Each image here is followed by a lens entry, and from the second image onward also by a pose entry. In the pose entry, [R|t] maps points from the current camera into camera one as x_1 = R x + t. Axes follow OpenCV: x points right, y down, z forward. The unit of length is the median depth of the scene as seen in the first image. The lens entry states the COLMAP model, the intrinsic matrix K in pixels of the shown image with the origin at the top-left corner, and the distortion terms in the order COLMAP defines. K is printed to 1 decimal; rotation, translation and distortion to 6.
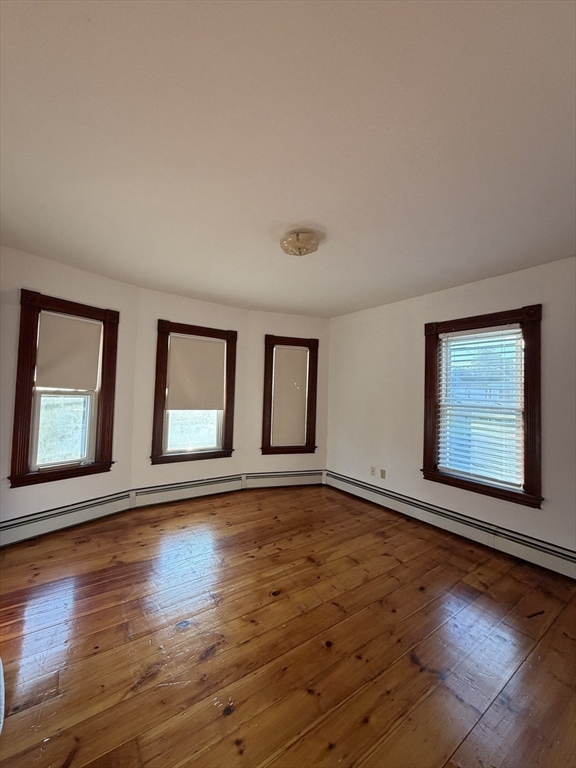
lens RADIAL K [[303.6, 0, 288.0], [0, 303.6, 384.0], [0, 0, 1]] dist [0.000067, 0.000017]
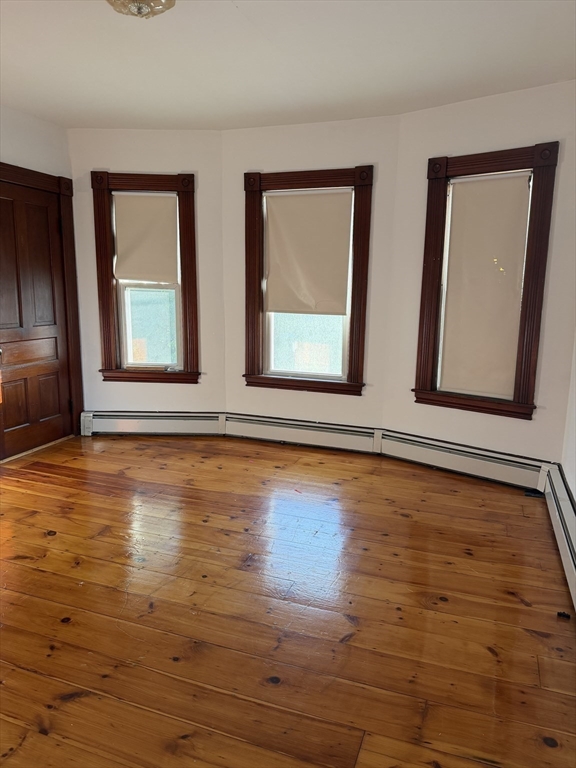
lens RADIAL K [[533.2, 0, 288.0], [0, 533.2, 384.0], [0, 0, 1]] dist [0.105095, -0.108210]
pose [[0.570157, 0.128421, -0.811436, 0.675153], [0.027052, 0.984236, 0.174777, 0.039233], [0.821090, -0.121601, 0.557695, 0.367435]]
